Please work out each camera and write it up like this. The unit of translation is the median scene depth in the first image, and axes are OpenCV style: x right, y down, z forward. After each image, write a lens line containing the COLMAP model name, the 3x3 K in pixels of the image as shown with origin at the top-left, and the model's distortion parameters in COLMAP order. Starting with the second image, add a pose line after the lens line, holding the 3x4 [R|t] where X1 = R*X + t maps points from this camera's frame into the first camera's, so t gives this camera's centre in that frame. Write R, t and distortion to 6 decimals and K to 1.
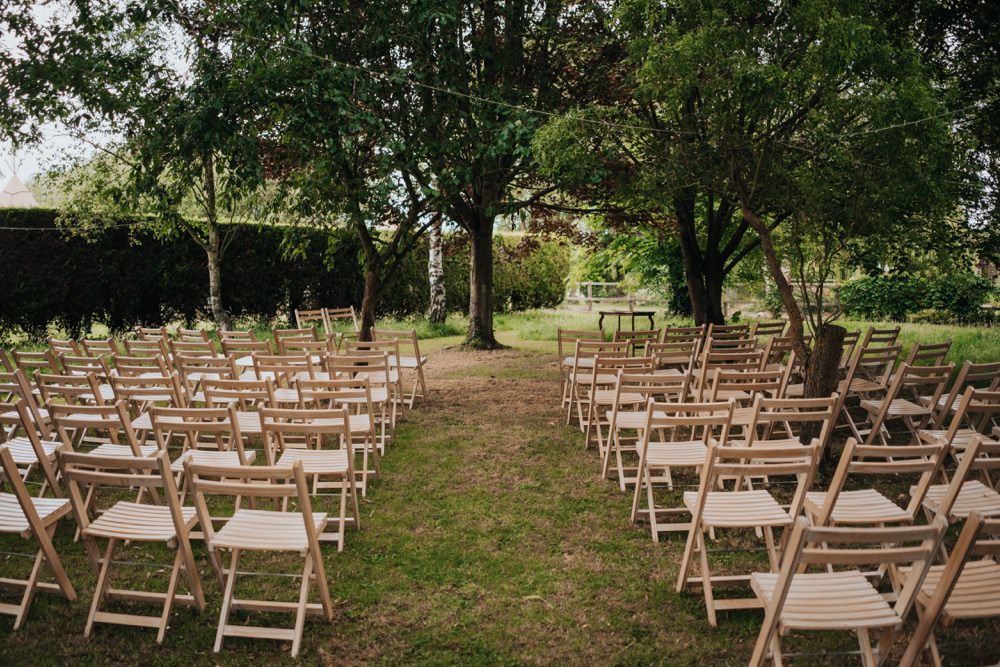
lens RADIAL K [[1089.7, 0, 500.0], [0, 1089.7, 333.5], [0, 0, 1]] dist [-0.004251, -0.000883]
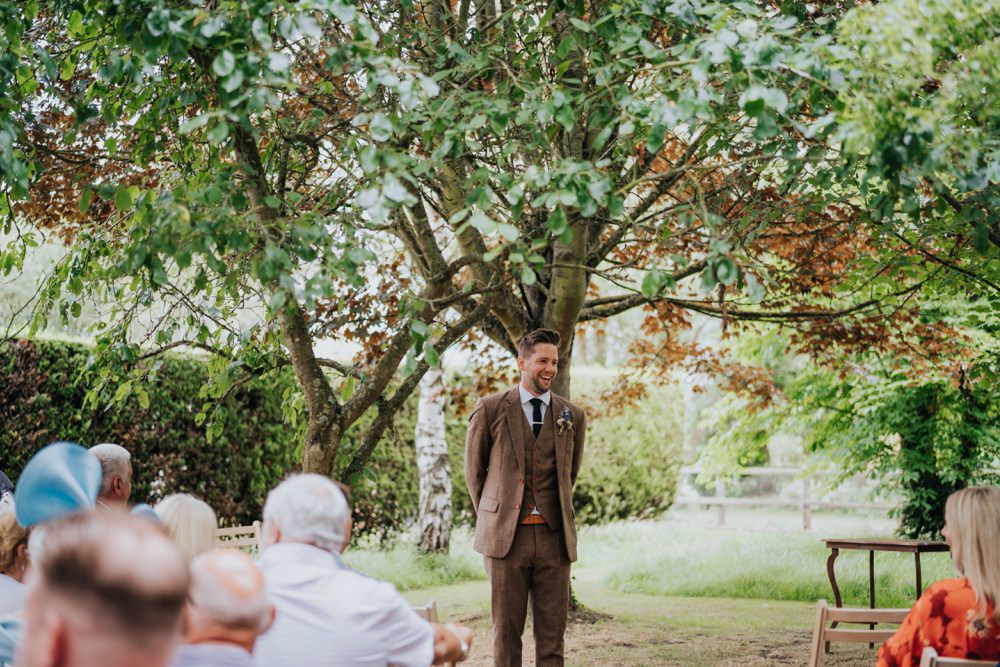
lens RADIAL K [[1940.1, 0, 500.0], [0, 1940.1, 333.5], [0, 0, 1]] dist [-0.616441, 13.818888]
pose [[0.999967, 0.007347, -0.003346, -0.028254], [-0.007681, 0.993416, -0.114307, -0.009925], [0.002484, 0.114329, 0.993440, 0.171322]]
